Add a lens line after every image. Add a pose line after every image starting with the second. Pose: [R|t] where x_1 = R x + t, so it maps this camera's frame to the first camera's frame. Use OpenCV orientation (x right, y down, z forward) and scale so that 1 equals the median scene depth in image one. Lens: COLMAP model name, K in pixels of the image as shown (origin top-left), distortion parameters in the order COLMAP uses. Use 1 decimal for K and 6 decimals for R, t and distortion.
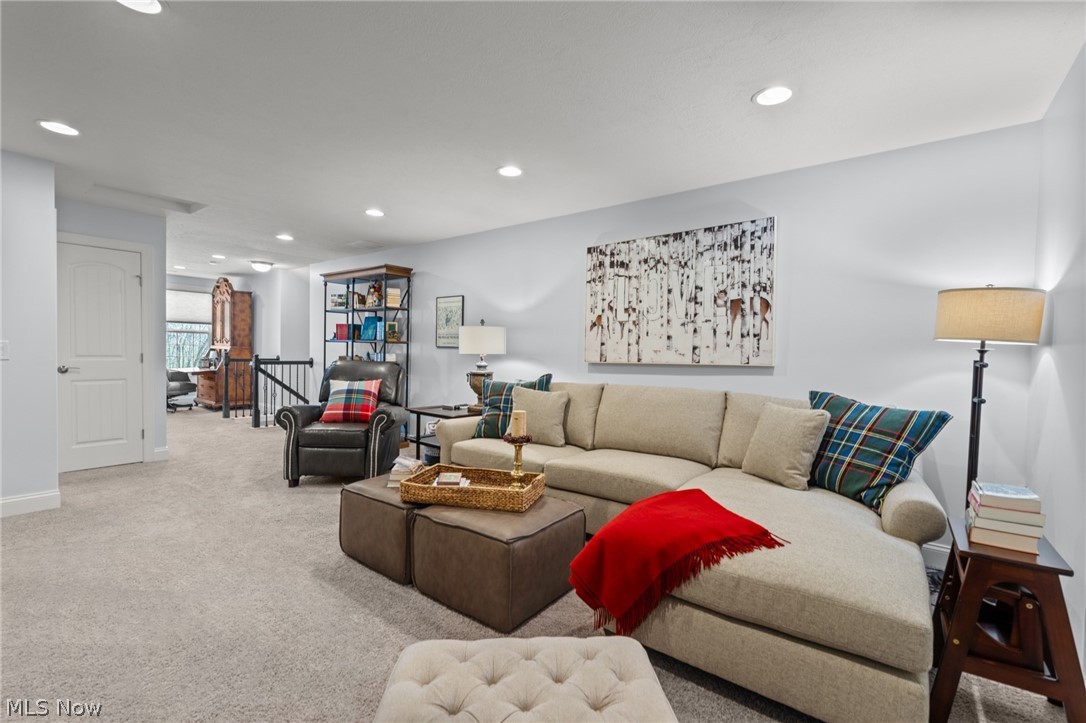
lens RADIAL K [[482.9, 0, 543.4], [0, 482.9, 362.9], [0, 0, 1]] dist [0.001659, 0.000003]
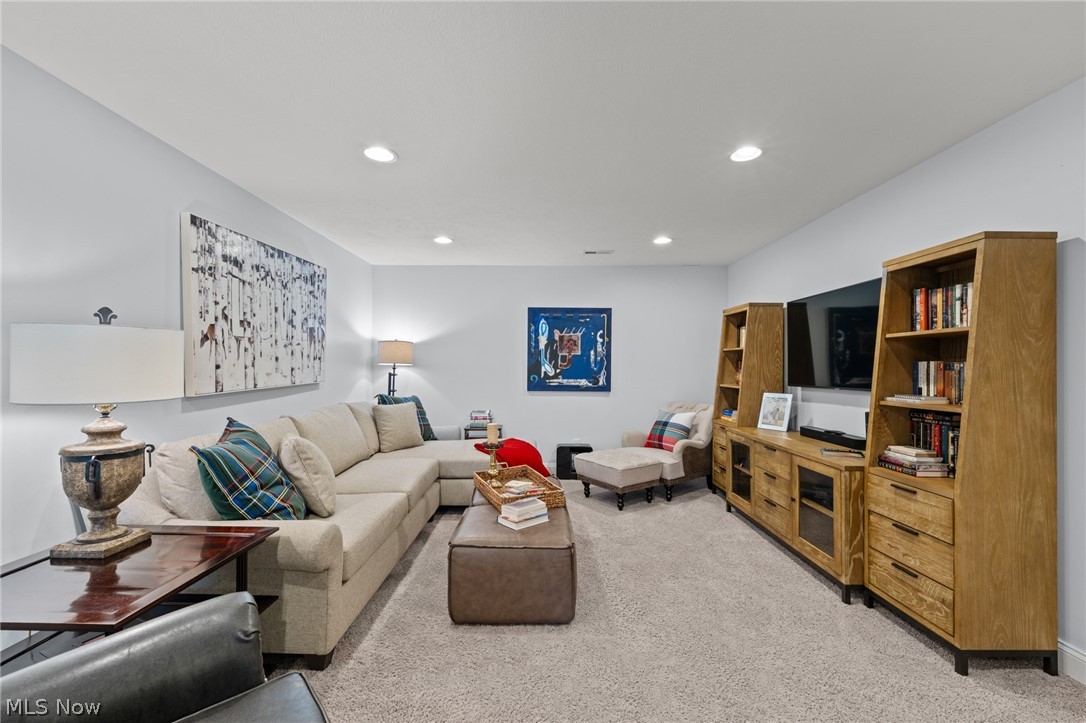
lens RADIAL K [[451.6, 0, 539.5], [0, 451.6, 362.4], [0, 0, 1]] dist [0.000191, 0.000003]
pose [[-0.627080, -0.018551, 0.778734, -0.696793], [0.002108, 0.999672, 0.025513, -0.063018], [-0.778952, 0.017640, -0.626836, 1.081618]]
